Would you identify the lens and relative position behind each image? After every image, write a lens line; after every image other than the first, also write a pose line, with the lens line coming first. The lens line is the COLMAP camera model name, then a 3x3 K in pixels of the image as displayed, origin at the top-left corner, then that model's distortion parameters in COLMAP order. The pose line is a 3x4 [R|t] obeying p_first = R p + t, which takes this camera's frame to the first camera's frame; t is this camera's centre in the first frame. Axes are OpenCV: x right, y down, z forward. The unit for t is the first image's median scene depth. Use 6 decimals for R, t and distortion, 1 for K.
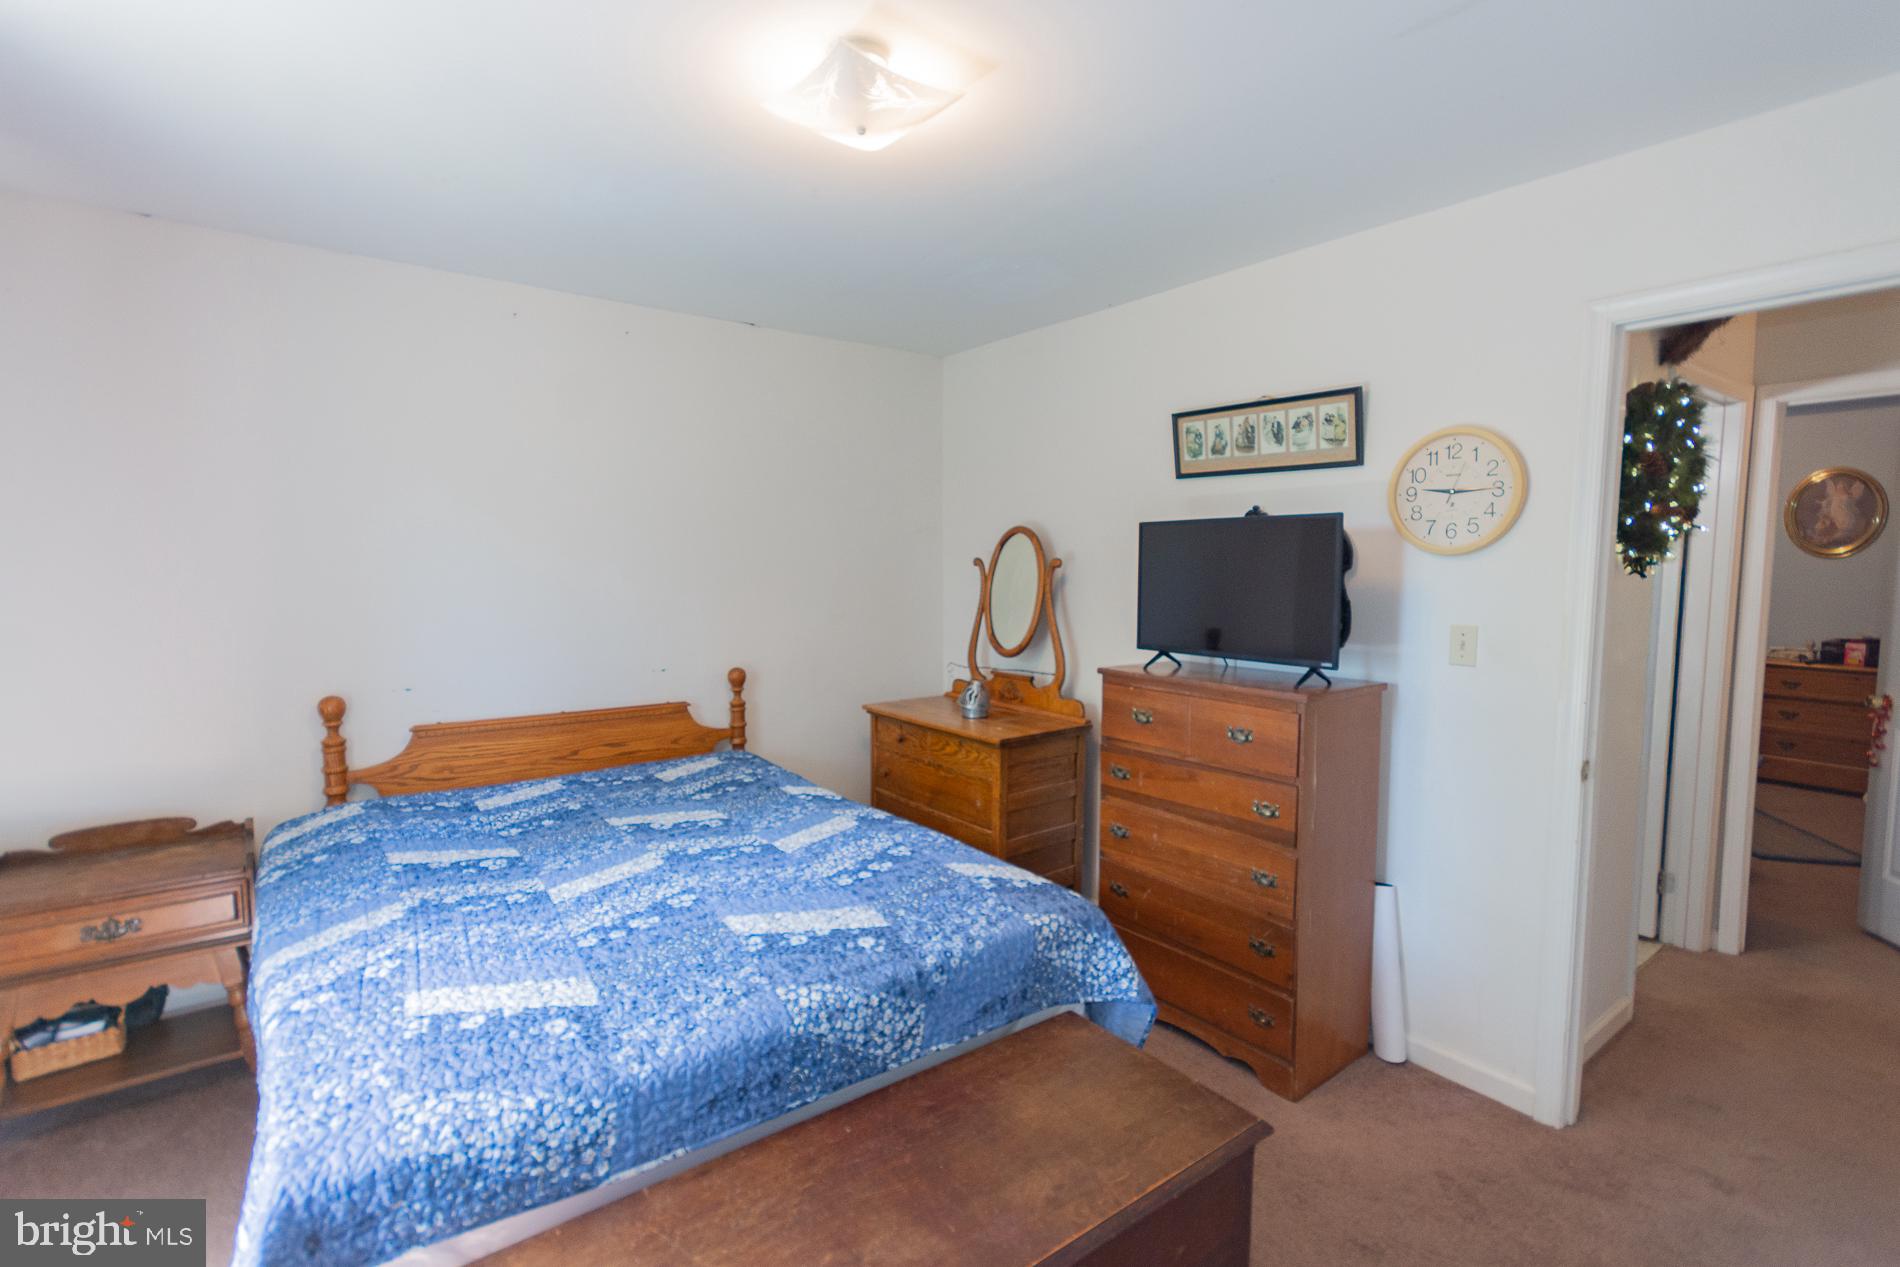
lens RADIAL K [[853.2, 0, 953.4], [0, 853.2, 633.1], [0, 0, 1]] dist [0.002254, 0.000373]
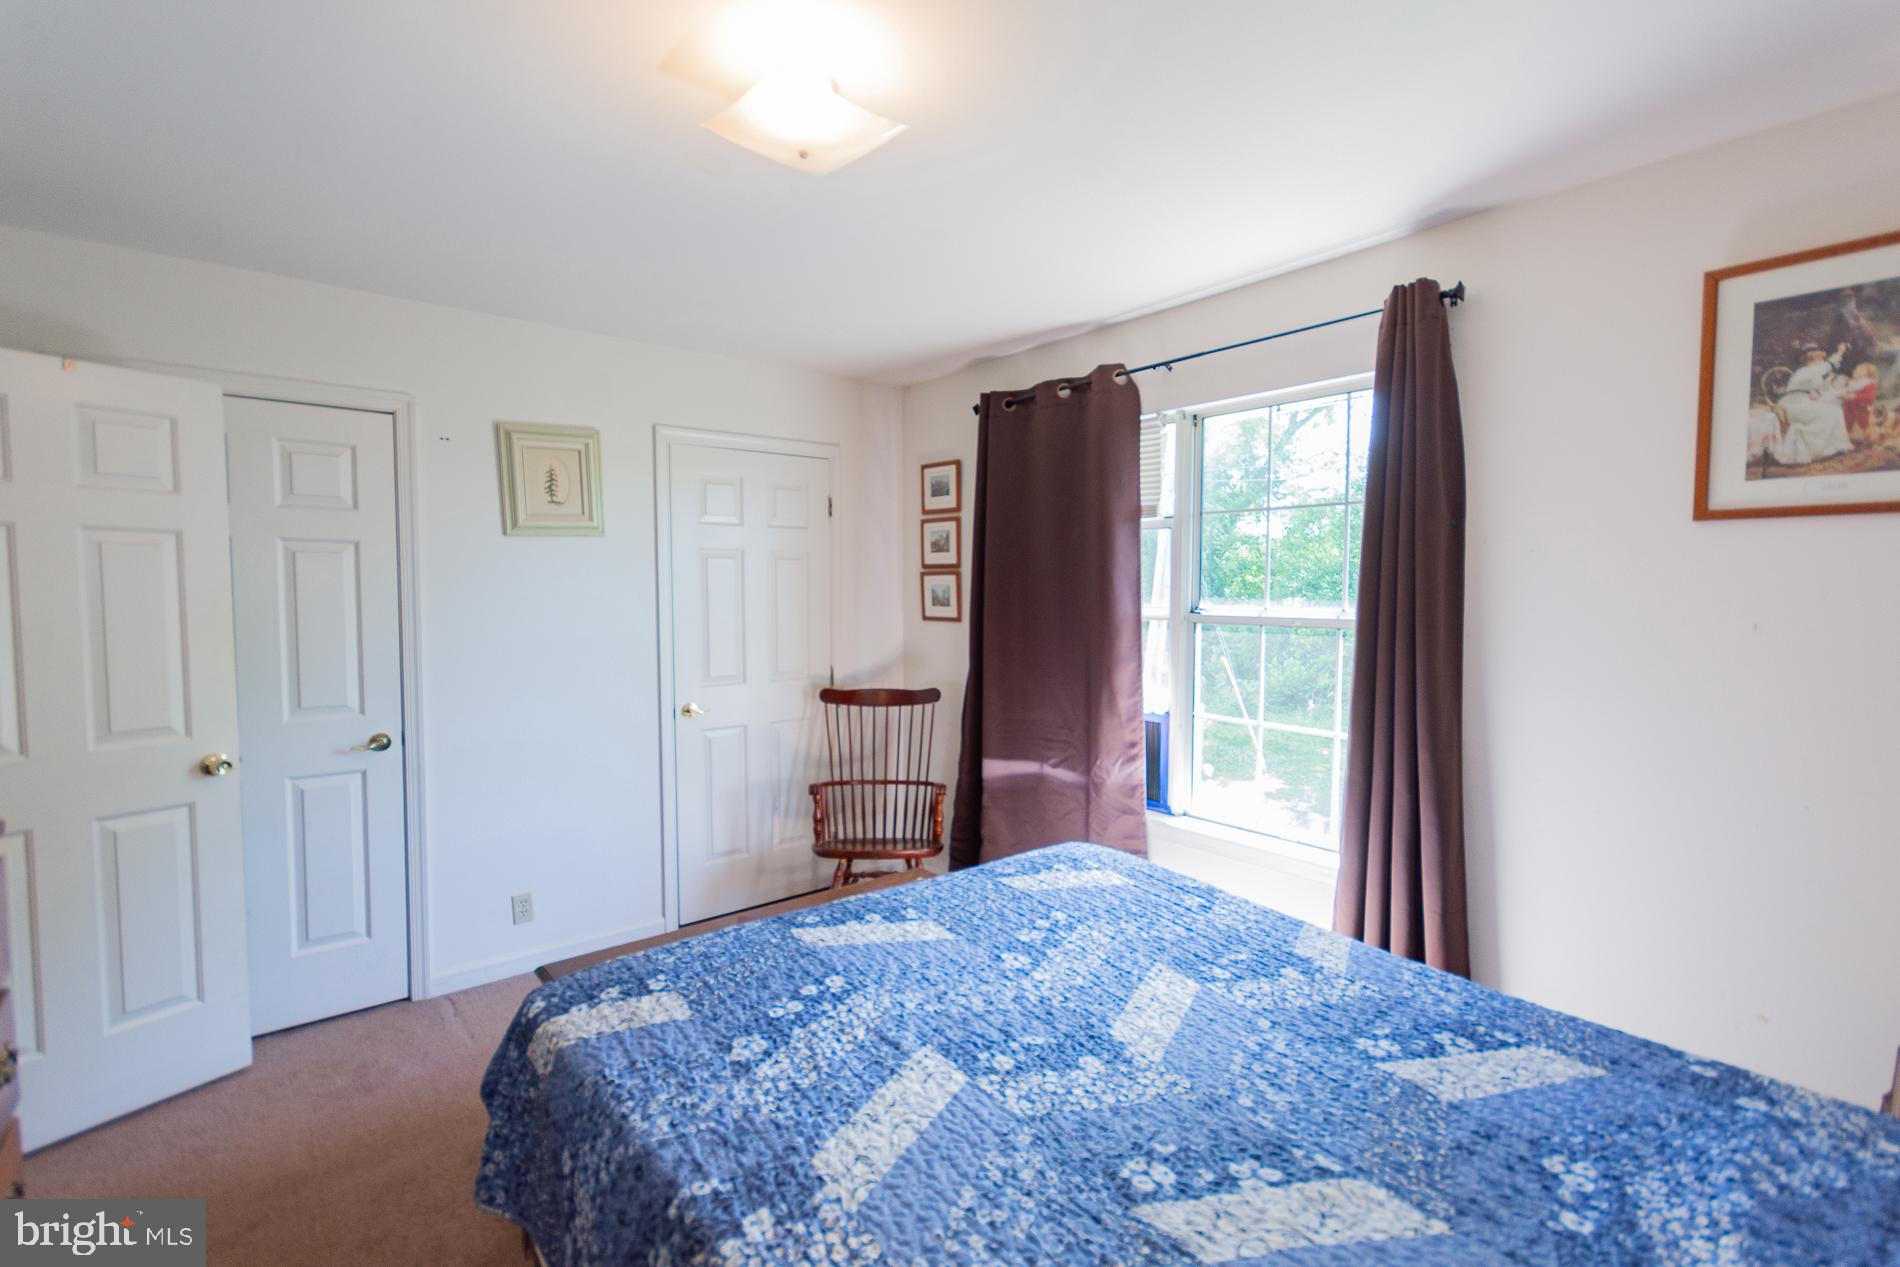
lens RADIAL K [[899.6, 0, 950.0], [0, 899.6, 633.5], [0, 0, 1]] dist [0.003997, -0.000156]
pose [[-0.999730, 0.000312, -0.023214, -0.198340], [-0.002981, 0.989905, 0.141703, -0.139710], [0.023024, 0.141734, -0.989637, 1.649755]]
